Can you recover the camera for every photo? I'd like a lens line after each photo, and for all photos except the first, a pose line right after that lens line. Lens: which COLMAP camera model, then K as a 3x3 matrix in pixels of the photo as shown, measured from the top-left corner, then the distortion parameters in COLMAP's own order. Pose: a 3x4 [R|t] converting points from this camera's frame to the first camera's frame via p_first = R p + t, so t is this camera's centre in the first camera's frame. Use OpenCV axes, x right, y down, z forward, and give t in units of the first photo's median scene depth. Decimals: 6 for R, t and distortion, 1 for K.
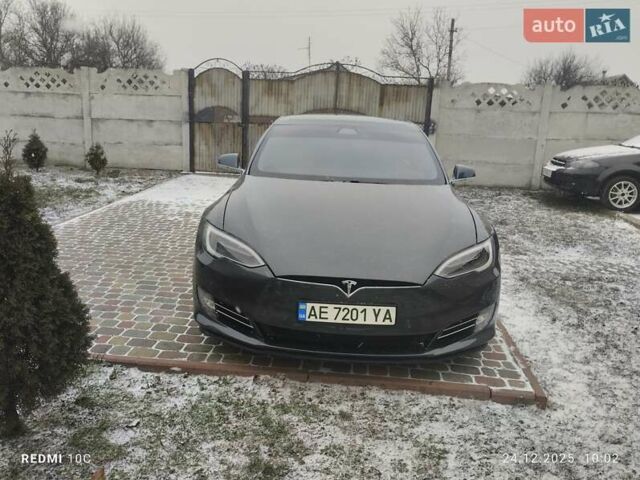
lens RADIAL K [[567.9, 0, 320.0], [0, 567.9, 240.0], [0, 0, 1]] dist [0.032644, -0.016025]
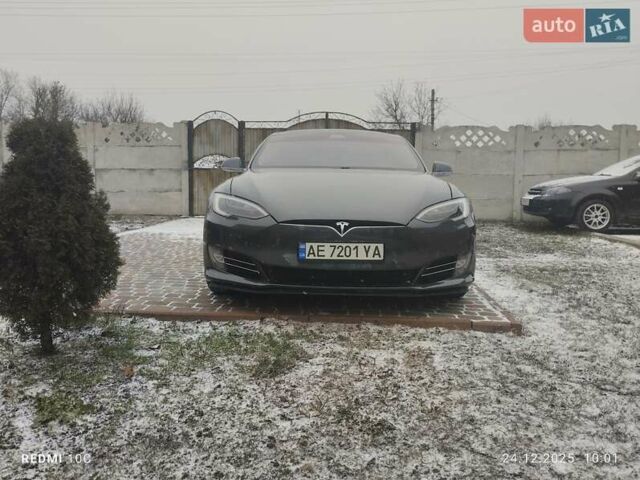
lens RADIAL K [[571.1, 0, 326.4], [0, 571.1, 239.9], [0, 0, 1]] dist [0.038680, 0.007022]
pose [[0.999184, -0.032259, 0.024321, -0.008834], [0.035341, 0.989613, -0.139348, 0.239171], [-0.019573, 0.140094, 0.989945, -0.128479]]
